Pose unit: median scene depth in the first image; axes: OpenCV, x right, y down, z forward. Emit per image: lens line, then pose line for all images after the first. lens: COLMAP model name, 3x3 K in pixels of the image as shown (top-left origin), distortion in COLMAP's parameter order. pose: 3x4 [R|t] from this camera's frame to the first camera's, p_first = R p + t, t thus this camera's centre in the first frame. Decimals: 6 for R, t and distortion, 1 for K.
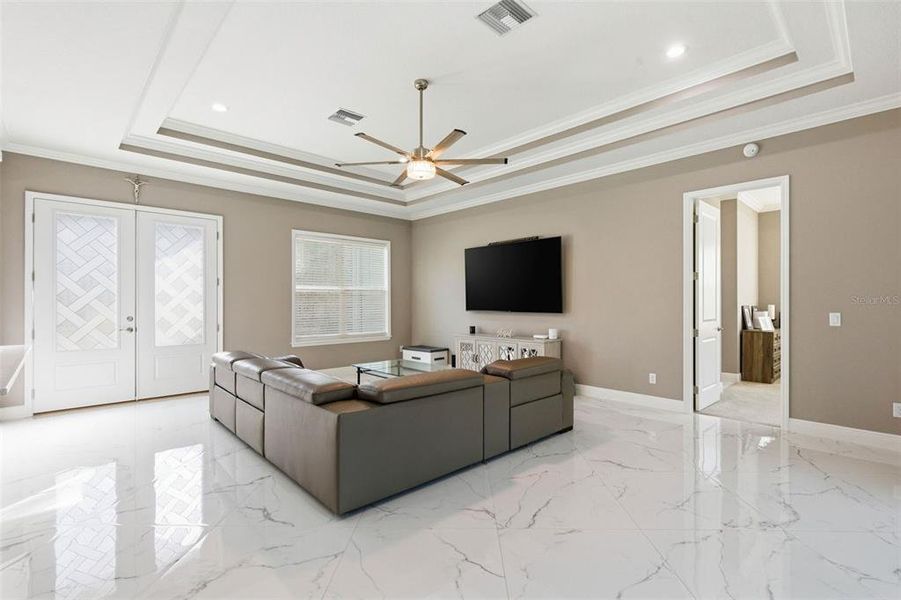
lens RADIAL K [[411.6, 0, 450.5], [0, 411.6, 300.0], [0, 0, 1]] dist [-0.021146, -0.000174]
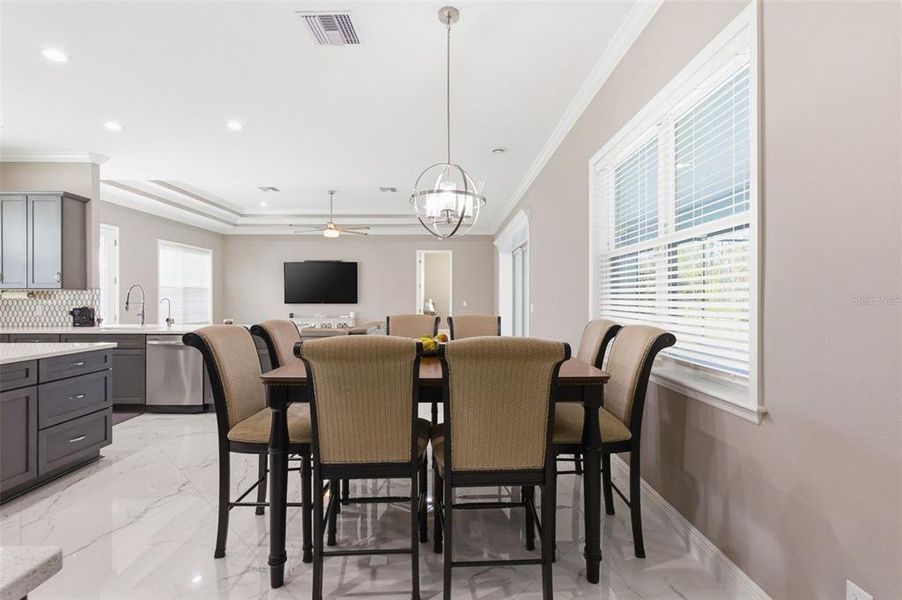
lens RADIAL K [[412.1, 0, 451.0], [0, 412.1, 300.0], [0, 0, 1]] dist [-0.021146, -0.000174]
pose [[0.662924, -0.010430, 0.748614, -0.758977], [-0.008028, 0.999746, 0.021038, -0.023565], [-0.748644, -0.019956, 0.662672, -0.504102]]
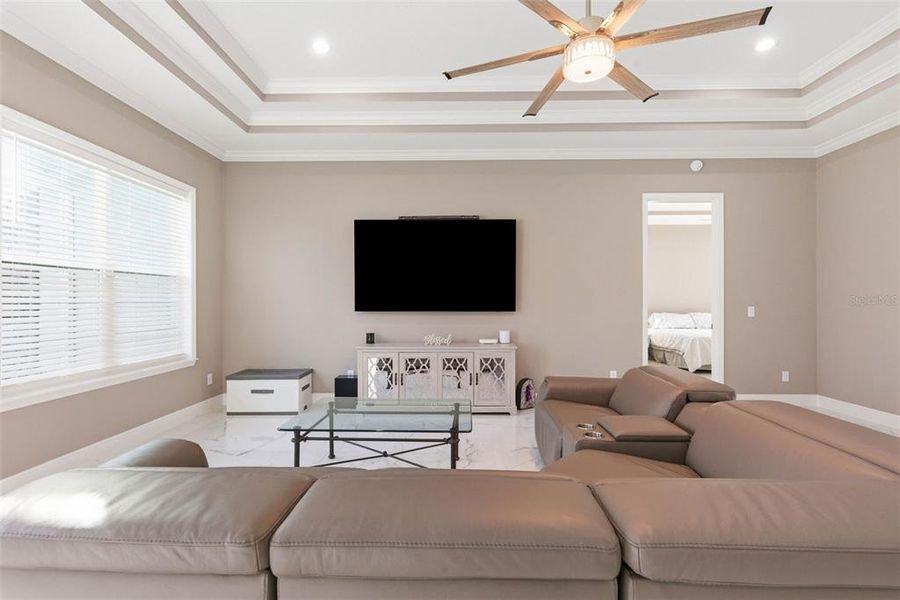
lens RADIAL K [[424.3, 0, 450.0], [0, 424.3, 300.0], [0, 0, 1]] dist [-0.003450, -0.000003]
pose [[0.691549, -0.004525, 0.722315, -0.399874], [-0.003875, 0.999943, 0.009973, 0.000709], [-0.722319, -0.009696, 0.691492, 0.442172]]
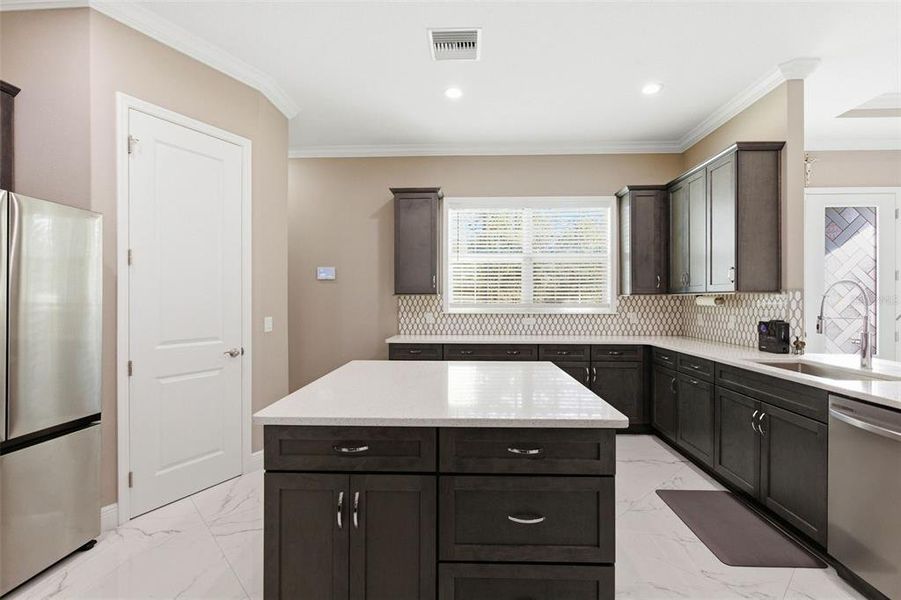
lens RADIAL K [[406.7, 0, 474.6], [0, 406.7, 300.4], [0, 0, 1]] dist [-0.001319, -0.000167]
pose [[0.712831, -0.006807, -0.701303, -0.566556], [0.016371, 0.999842, 0.006935, -0.020872], [0.701145, -0.016424, 0.712830, -0.068400]]
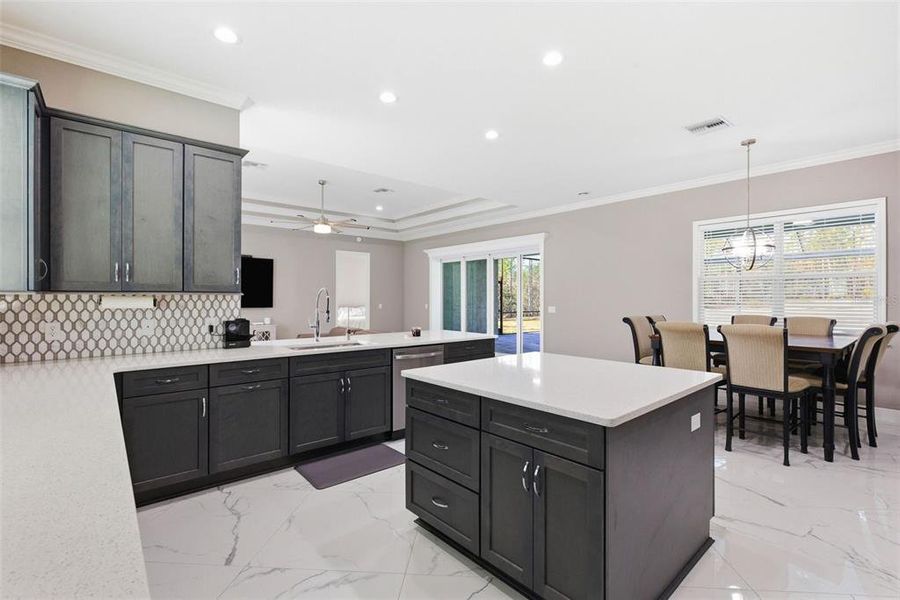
lens RADIAL K [[411.2, 0, 450.0], [0, 411.2, 300.0], [0, 0, 1]] dist [-0.021146, -0.000174]
pose [[0.049334, -0.011114, 0.998720, -1.152518], [-0.015174, 0.999814, 0.011876, -0.023661], [-0.998667, -0.015741, 0.049157, 0.206067]]
